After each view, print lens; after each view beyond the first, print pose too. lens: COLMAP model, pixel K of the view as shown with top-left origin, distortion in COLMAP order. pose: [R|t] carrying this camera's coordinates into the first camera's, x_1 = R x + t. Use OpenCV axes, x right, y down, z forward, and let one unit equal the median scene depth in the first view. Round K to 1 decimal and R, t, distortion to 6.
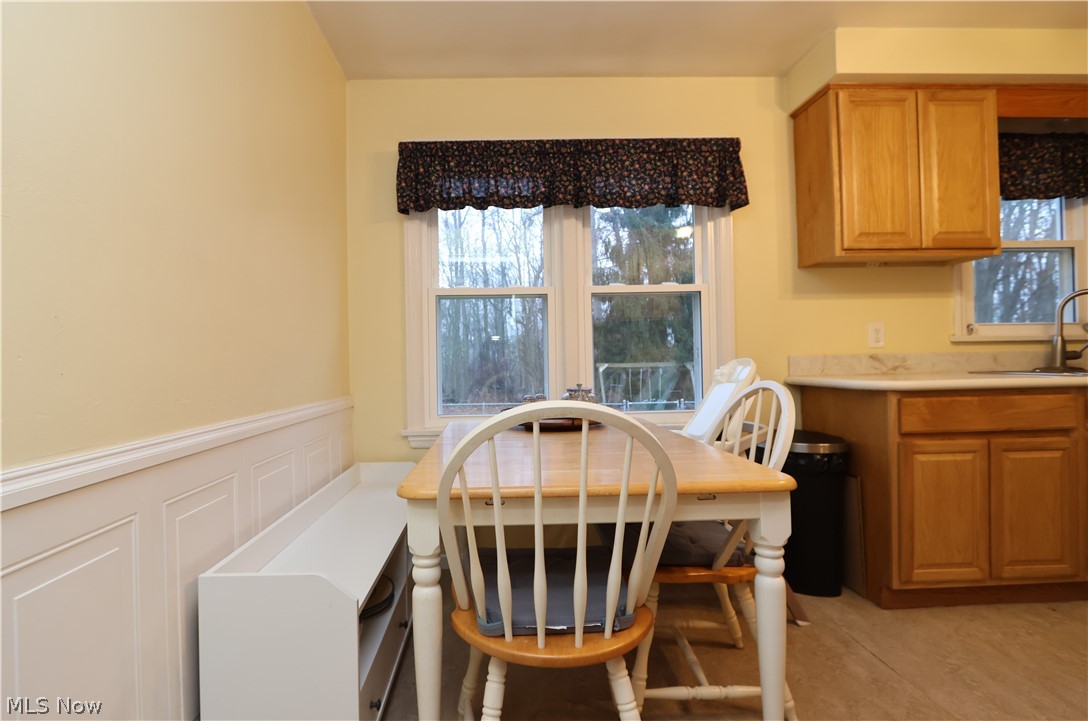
lens RADIAL K [[540.8, 0, 501.6], [0, 540.8, 358.2], [0, 0, 1]] dist [-0.024243, 0.003632]
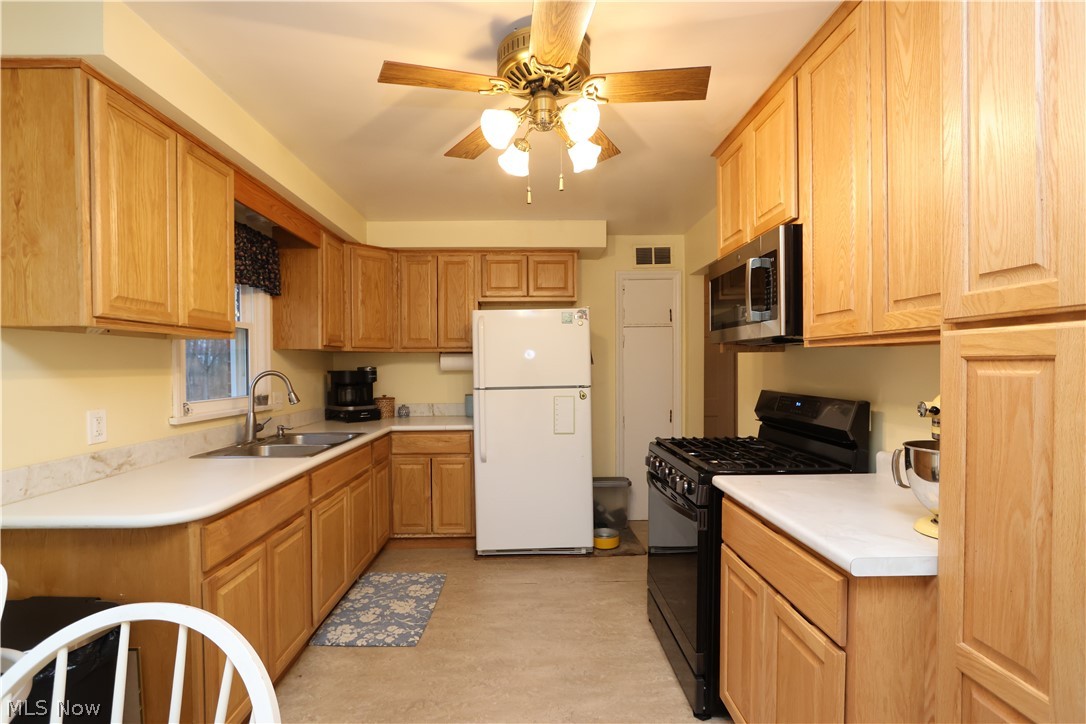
lens RADIAL K [[503.7, 0, 539.4], [0, 503.7, 373.6], [0, 0, 1]] dist [-0.017453, 0.003080]
pose [[-0.008287, 0.002376, 0.999963, 0.005632], [0.000706, 0.999997, -0.002370, -0.129180], [-0.999965, 0.000686, -0.008289, 0.444109]]
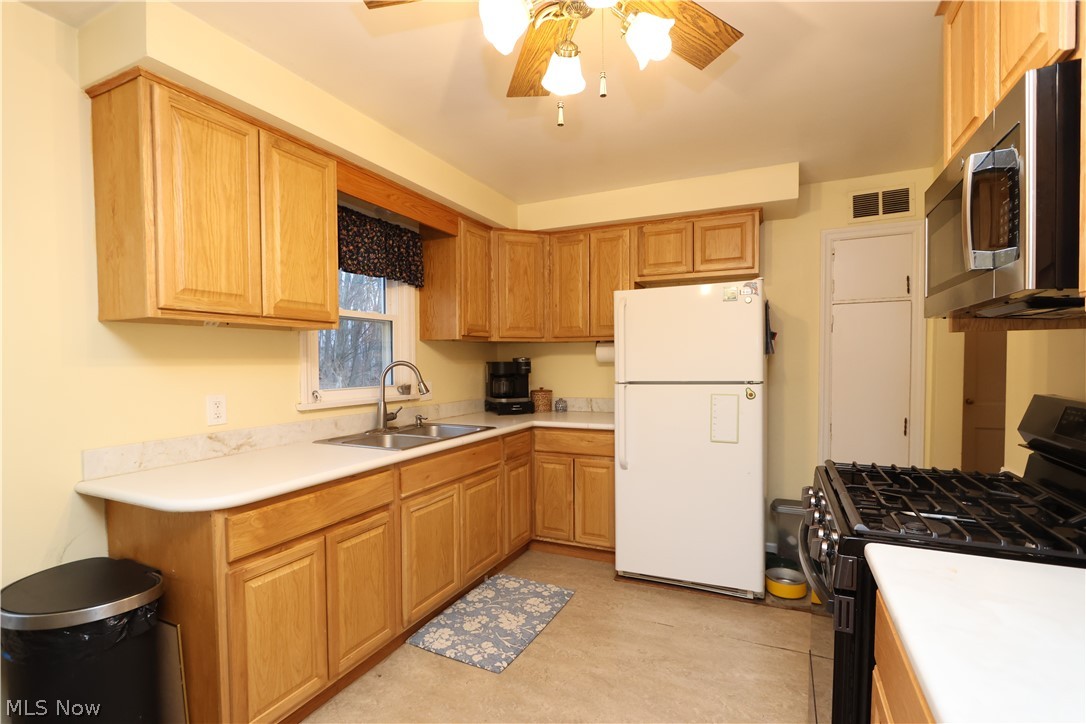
lens RADIAL K [[503.7, 0, 545.1], [0, 503.7, 376.6], [0, 0, 1]] dist [-0.017453, 0.003080]
pose [[0.435633, -0.014072, 0.900014, 0.257951], [-0.006623, 0.999801, 0.018838, -0.126710], [-0.900100, -0.014167, 0.435453, 0.235567]]
